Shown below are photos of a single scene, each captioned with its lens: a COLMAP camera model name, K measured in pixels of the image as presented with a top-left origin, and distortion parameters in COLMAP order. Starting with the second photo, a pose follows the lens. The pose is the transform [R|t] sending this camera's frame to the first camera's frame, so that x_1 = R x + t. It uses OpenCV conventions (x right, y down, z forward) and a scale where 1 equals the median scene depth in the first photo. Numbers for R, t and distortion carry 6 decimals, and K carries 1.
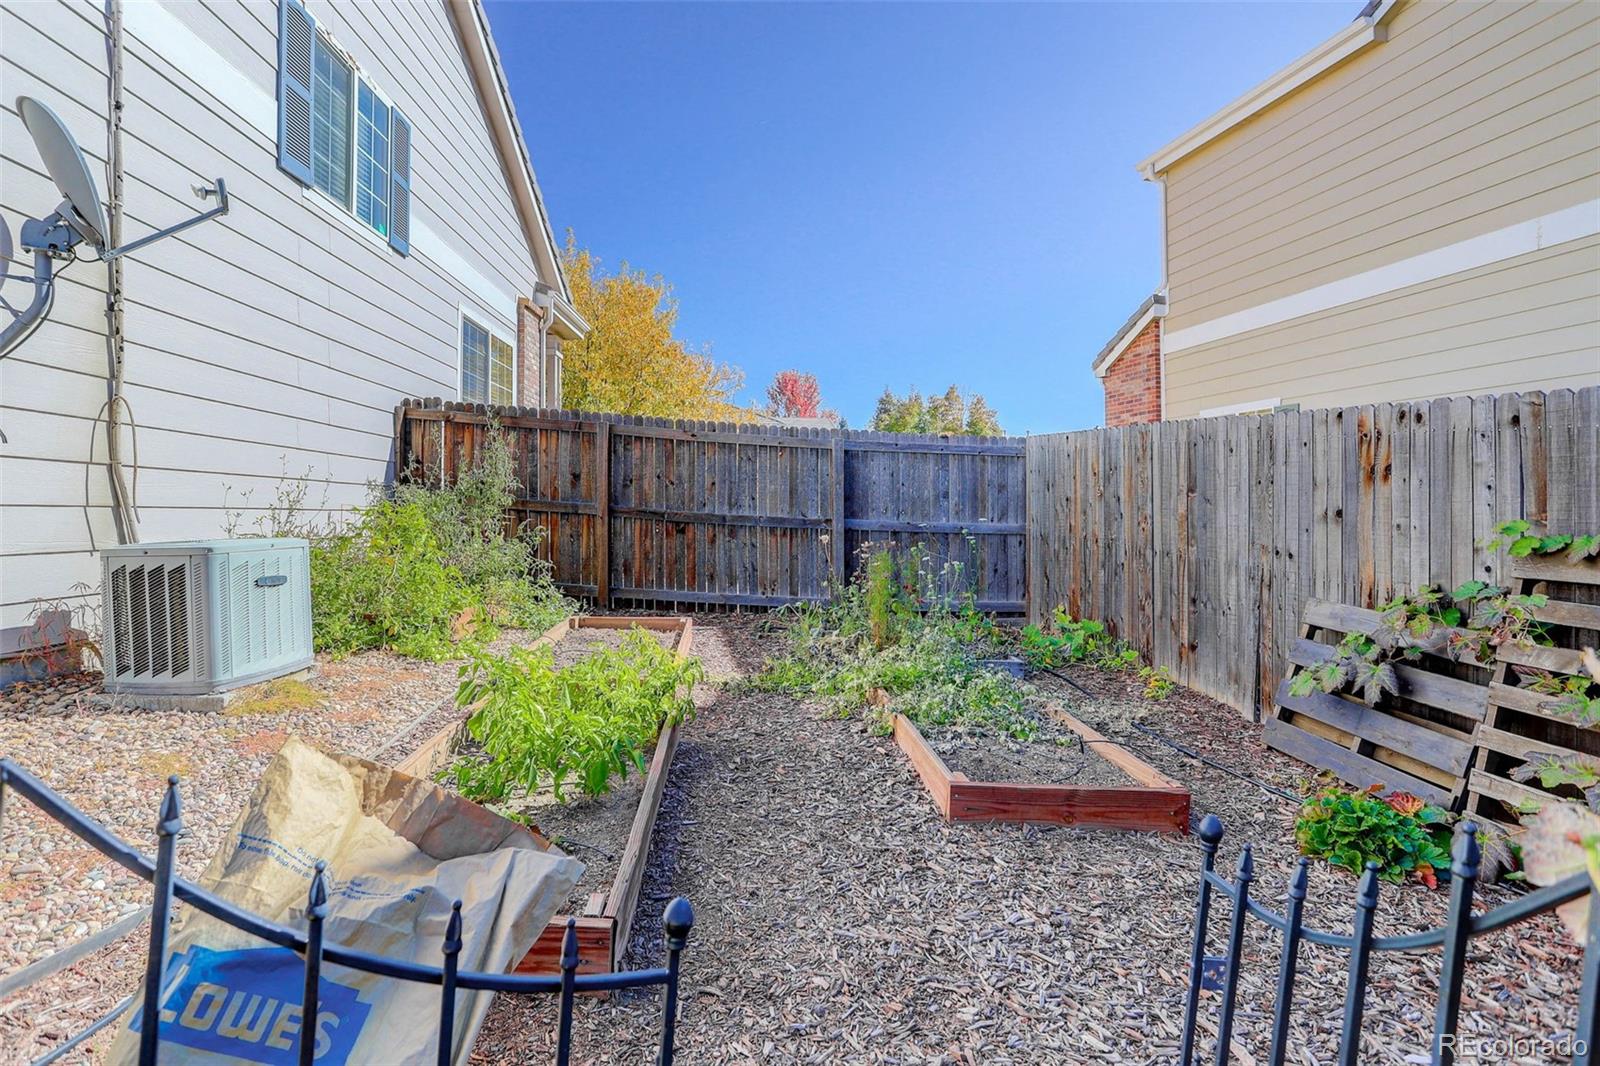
lens RADIAL K [[795.6, 0, 800.0], [0, 795.6, 533.0], [0, 0, 1]] dist [-0.057110, 0.056441]
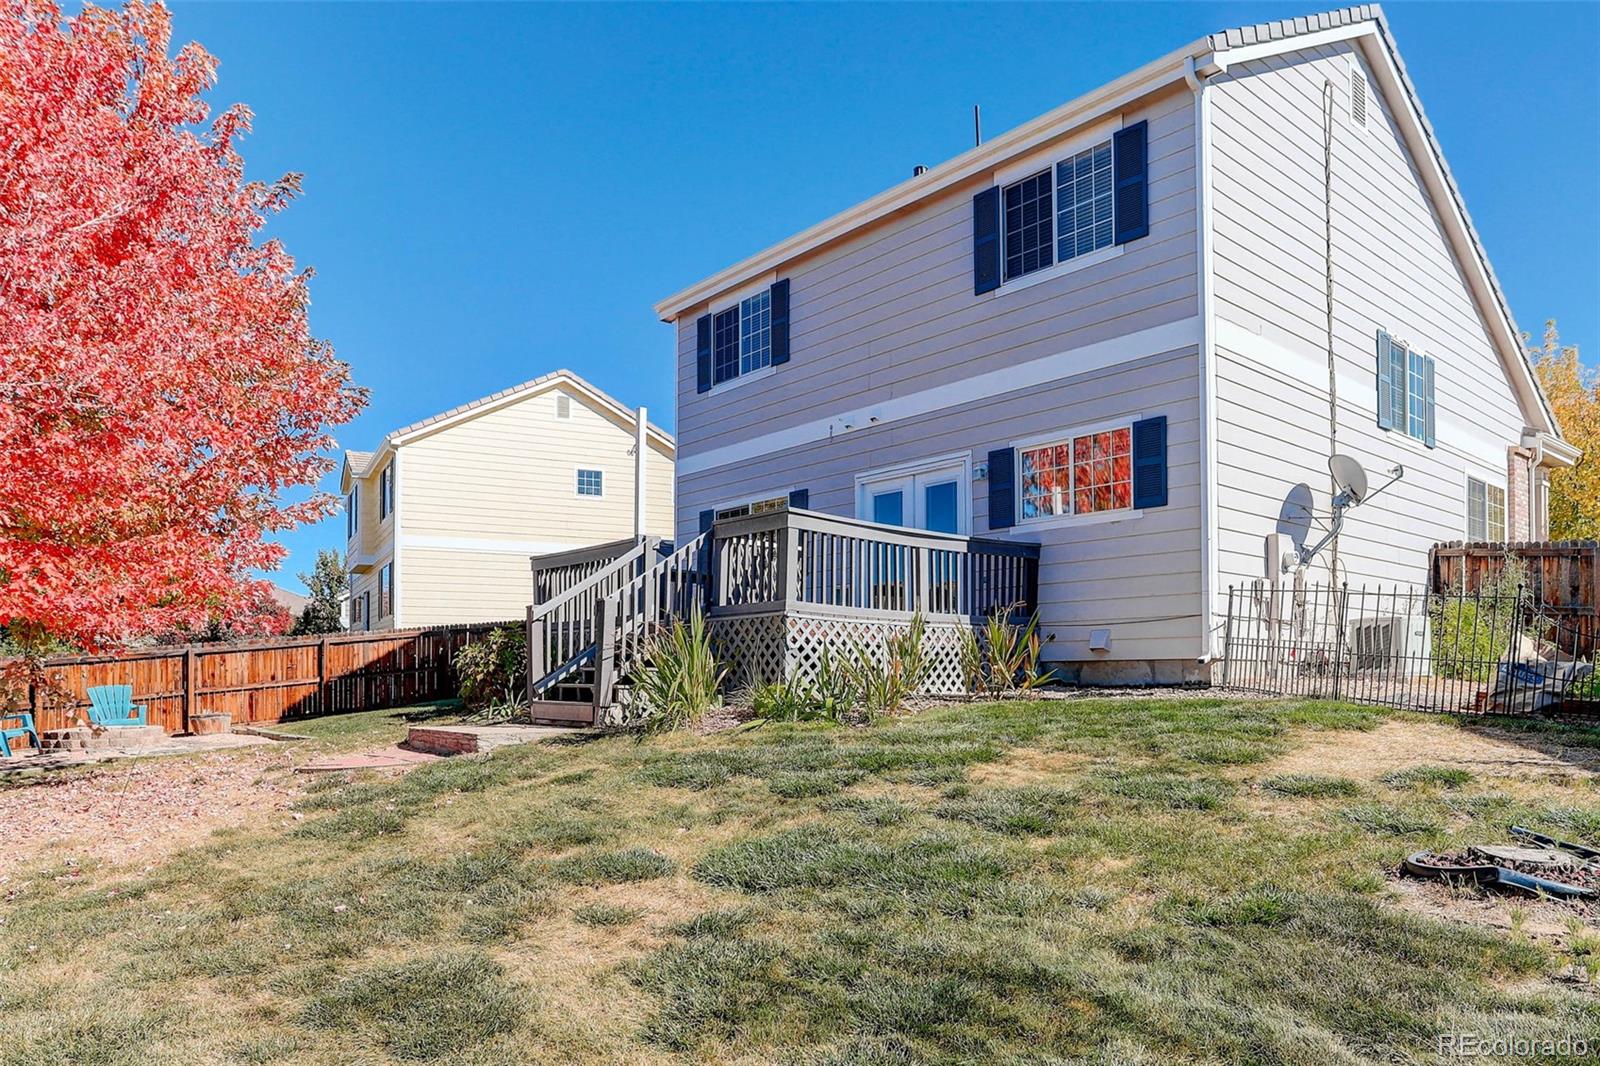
lens RADIAL K [[1007.0, 0, 798.1], [0, 1007.0, 633.4], [0, 0, 1]] dist [-0.001076, -0.000368]
pose [[0.609686, -0.022232, -0.792331, 0.269851], [-0.028966, 0.998314, -0.050301, 0.130323], [0.792114, 0.053618, 0.608014, -1.096256]]
